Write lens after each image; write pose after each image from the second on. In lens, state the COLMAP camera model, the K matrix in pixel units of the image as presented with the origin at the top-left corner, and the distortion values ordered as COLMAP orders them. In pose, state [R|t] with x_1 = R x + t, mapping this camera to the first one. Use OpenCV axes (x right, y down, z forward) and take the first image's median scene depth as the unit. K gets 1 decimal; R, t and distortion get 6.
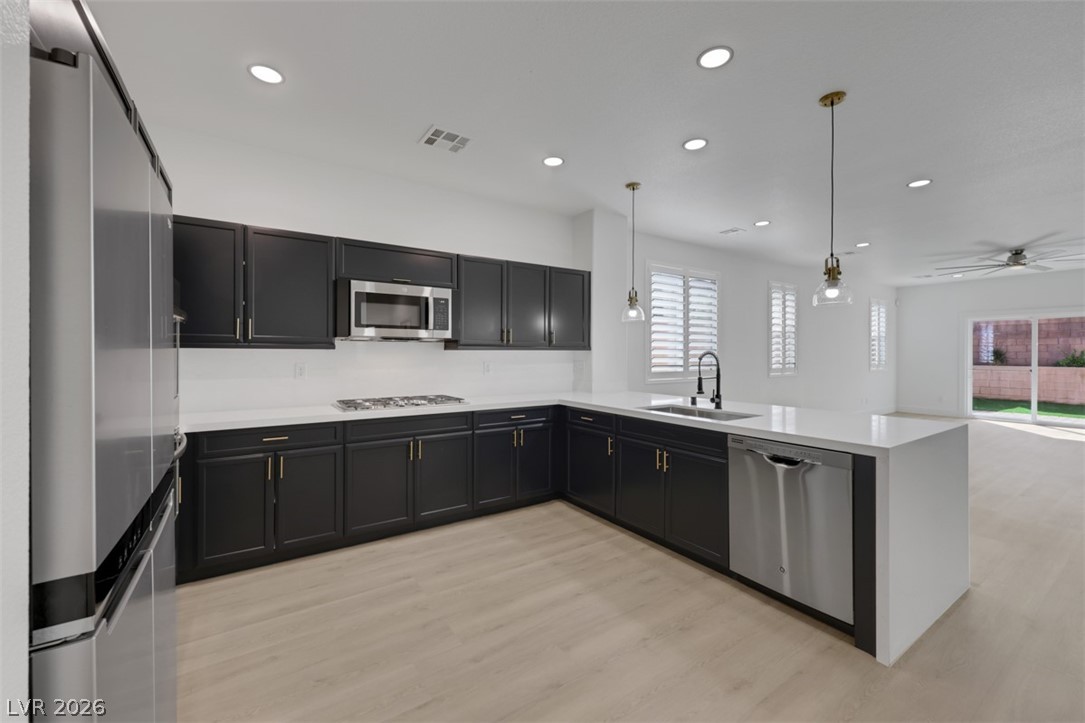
lens RADIAL K [[437.2, 0, 539.0], [0, 437.2, 353.0], [0, 0, 1]] dist [-0.005723, -0.000320]
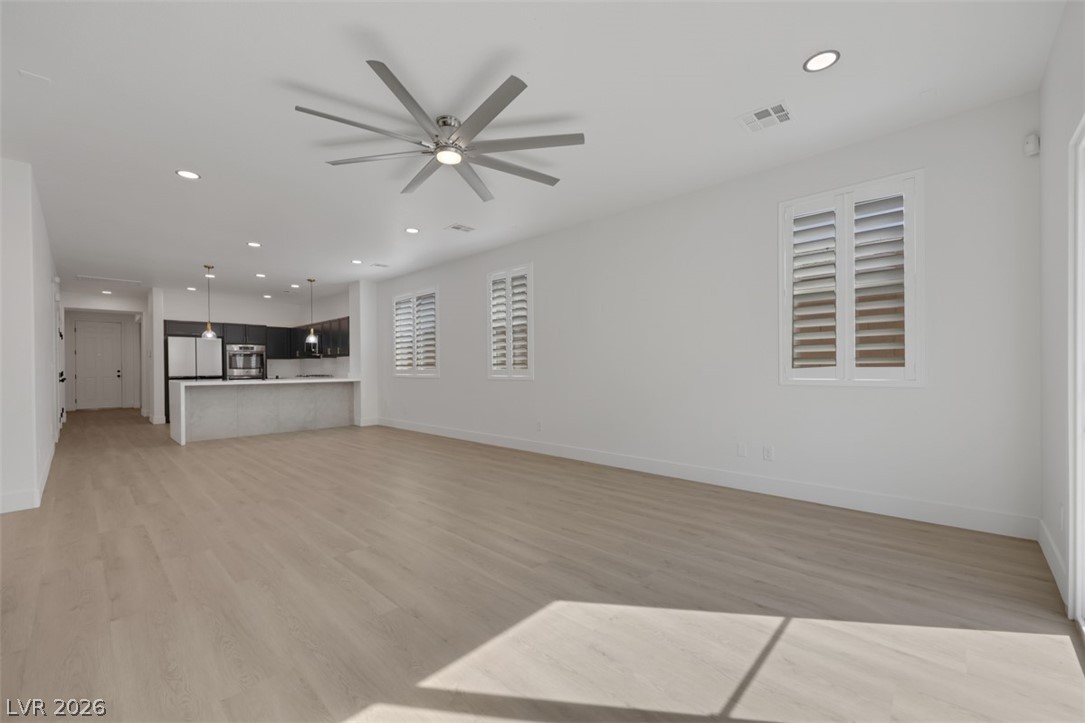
lens RADIAL K [[437.2, 0, 543.4], [0, 437.2, 371.2], [0, 0, 1]] dist [-0.005723, -0.000320]
pose [[0.237446, 0.005869, -0.971383, 3.132360], [0.005708, 0.999956, 0.007437, 0.070460], [0.971384, -0.007310, 0.237402, 1.927964]]
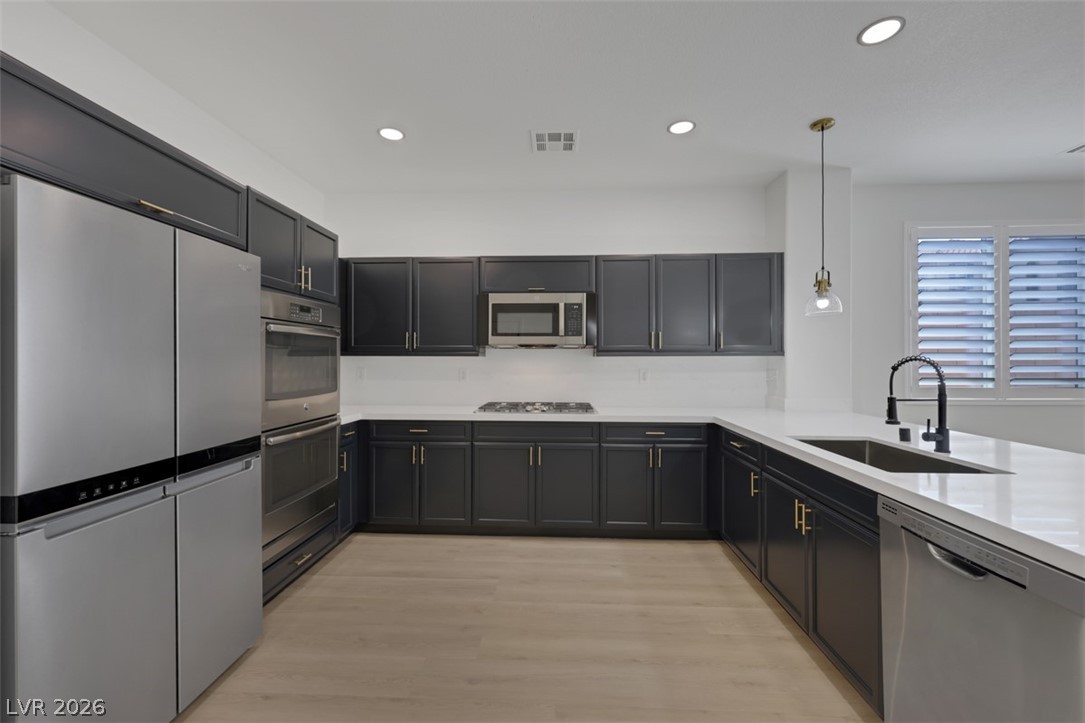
lens RADIAL K [[437.2, 0, 538.1], [0, 437.2, 357.1], [0, 0, 1]] dist [-0.005723, -0.000320]
pose [[0.801602, -0.005244, -0.597835, 0.324928], [0.001337, 0.999975, -0.006978, 0.001169], [0.597856, 0.004794, 0.801589, 0.189590]]
